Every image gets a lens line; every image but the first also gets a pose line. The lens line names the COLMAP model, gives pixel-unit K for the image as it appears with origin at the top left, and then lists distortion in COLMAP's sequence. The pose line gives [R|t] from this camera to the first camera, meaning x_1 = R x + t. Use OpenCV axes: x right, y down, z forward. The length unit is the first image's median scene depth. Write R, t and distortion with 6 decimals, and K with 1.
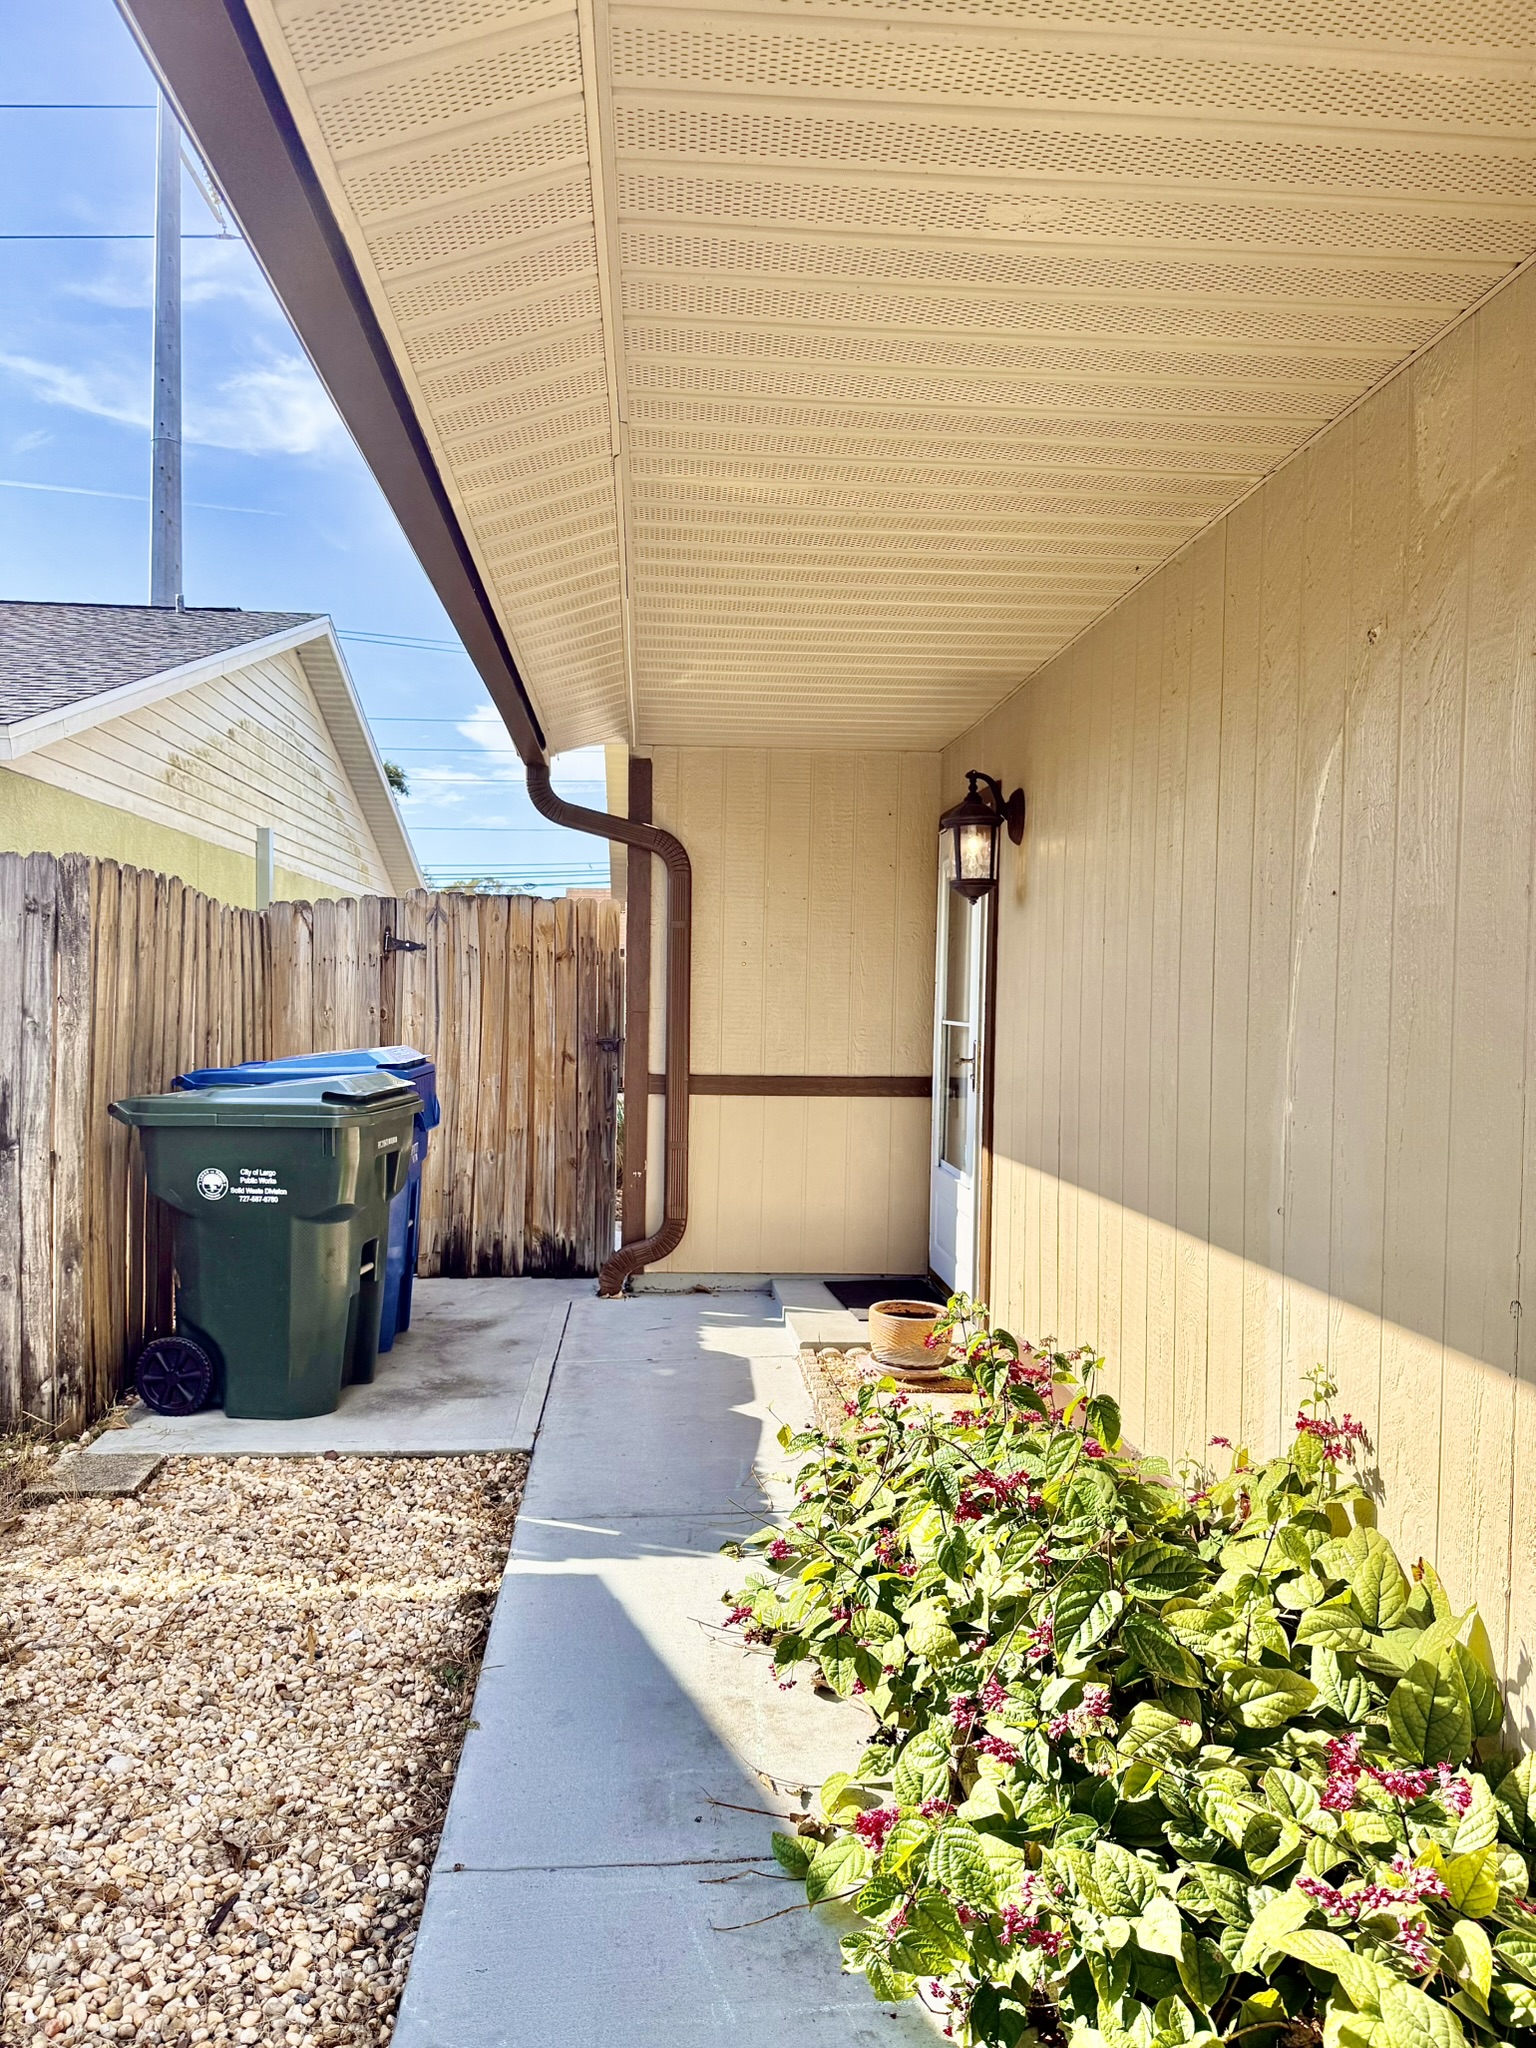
lens RADIAL K [[1430.7, 0, 767.6], [0, 1430.7, 1028.4], [0, 0, 1]] dist [0.000266, 0.000159]
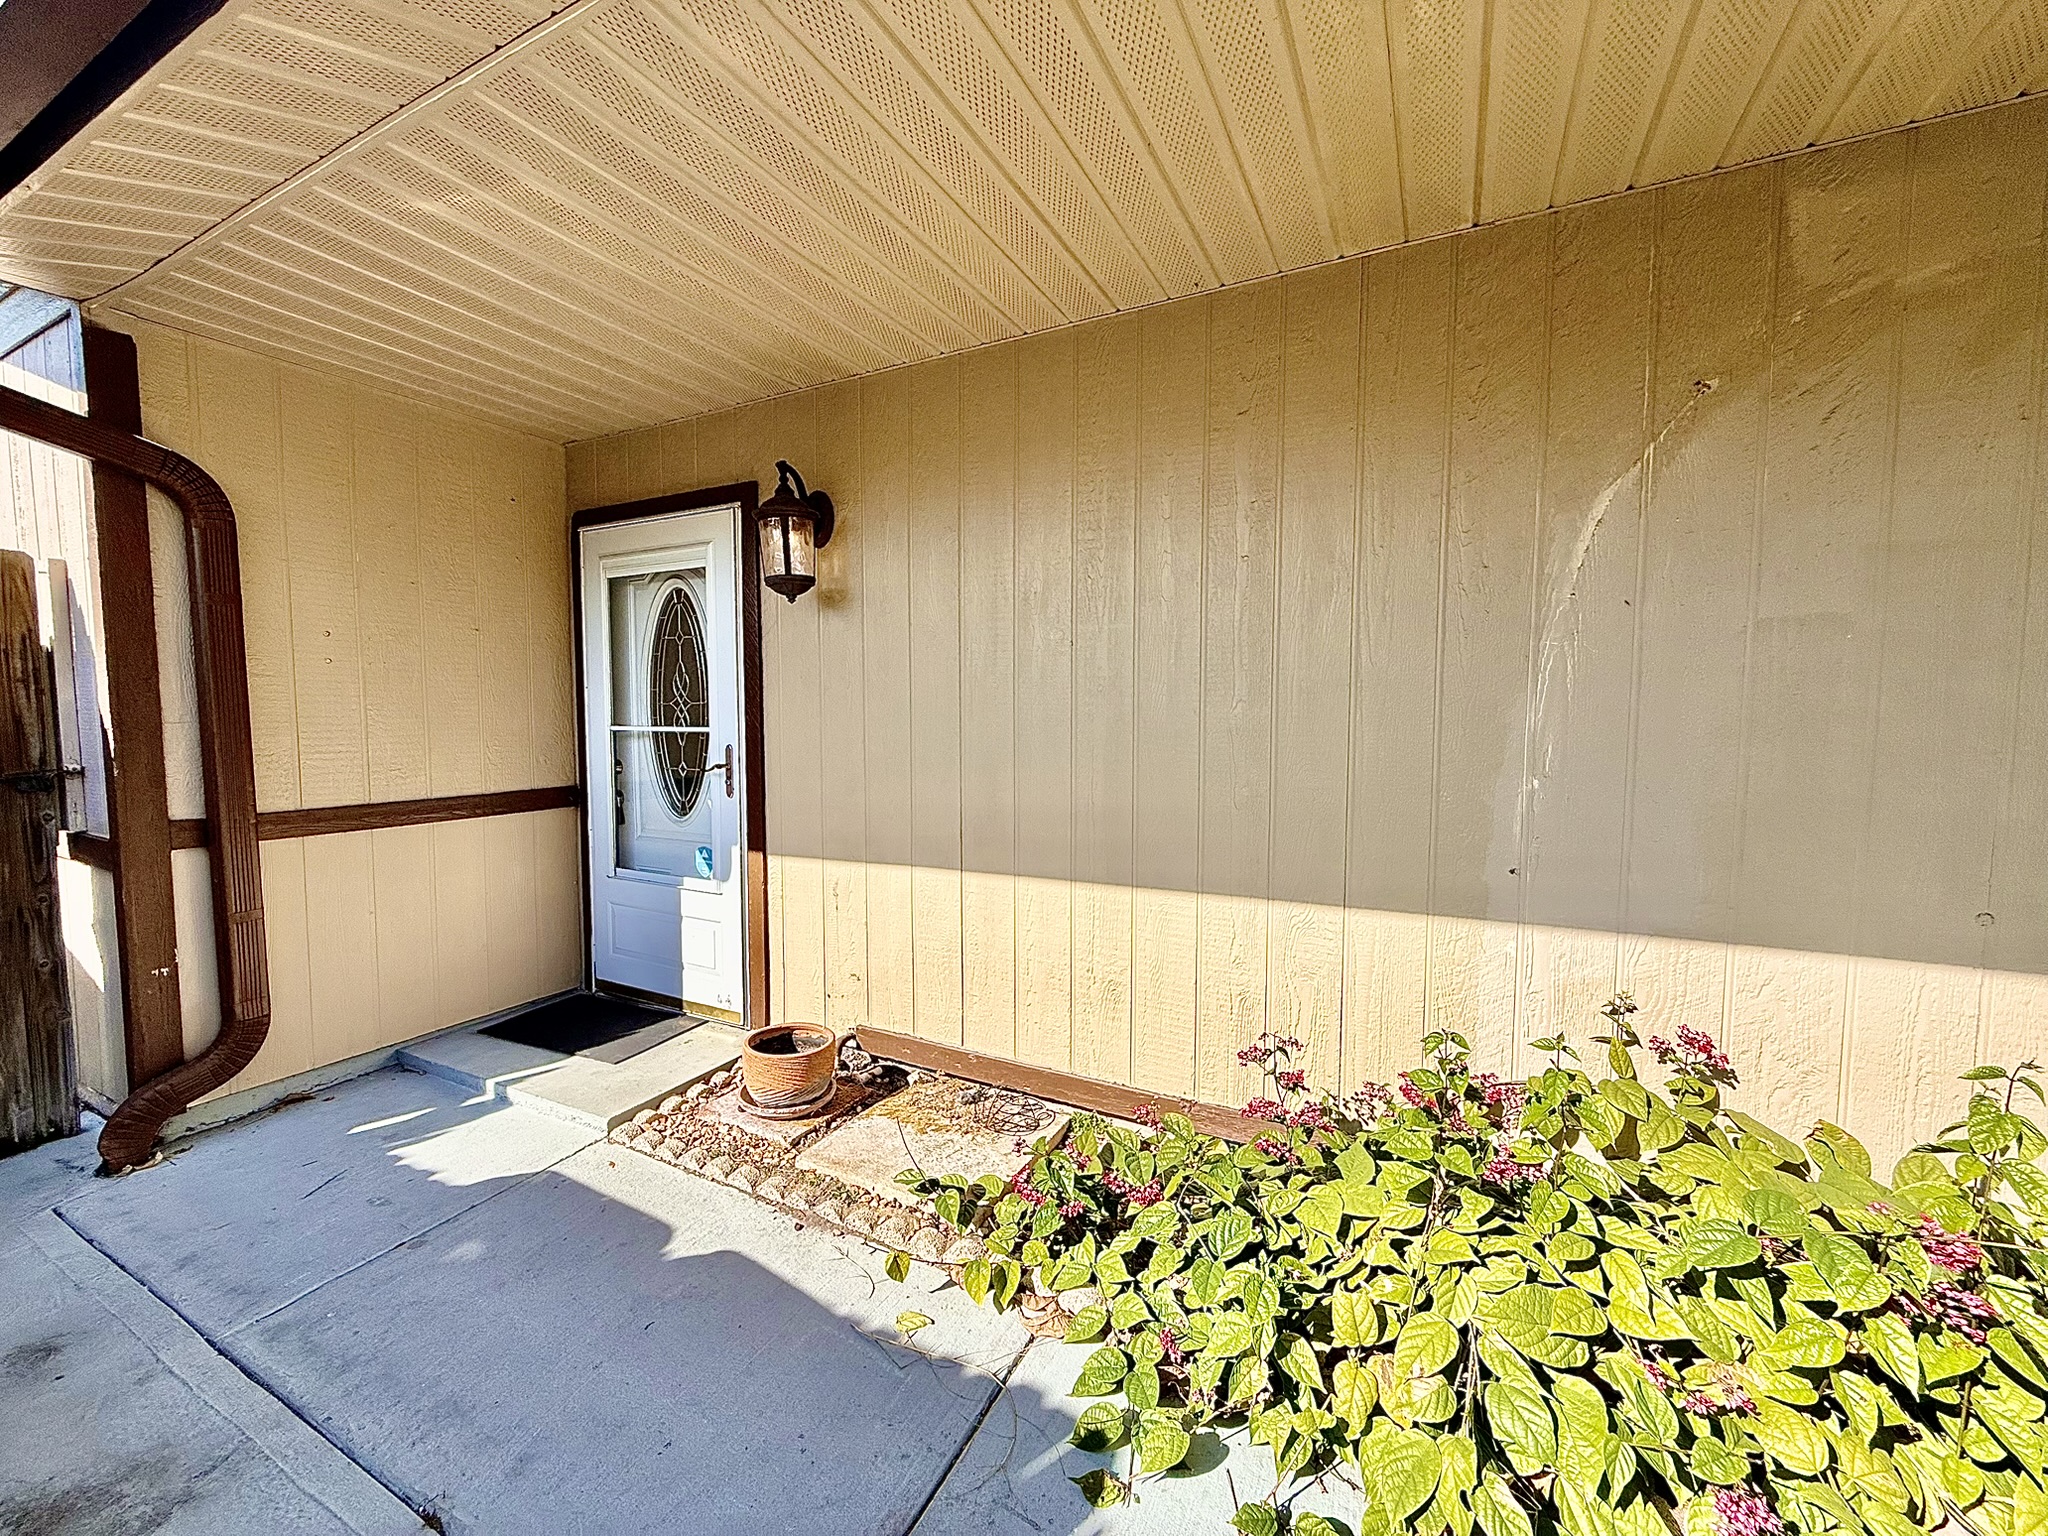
lens RADIAL K [[816.4, 0, 1024.2], [0, 816.4, 768.1], [0, 0, 1]] dist [0.000556, 0.000011]
pose [[0.524297, -0.070511, 0.848611, -0.197075], [0.027456, 0.997447, 0.065914, -0.006622], [-0.851093, -0.011259, 0.524895, 0.456673]]
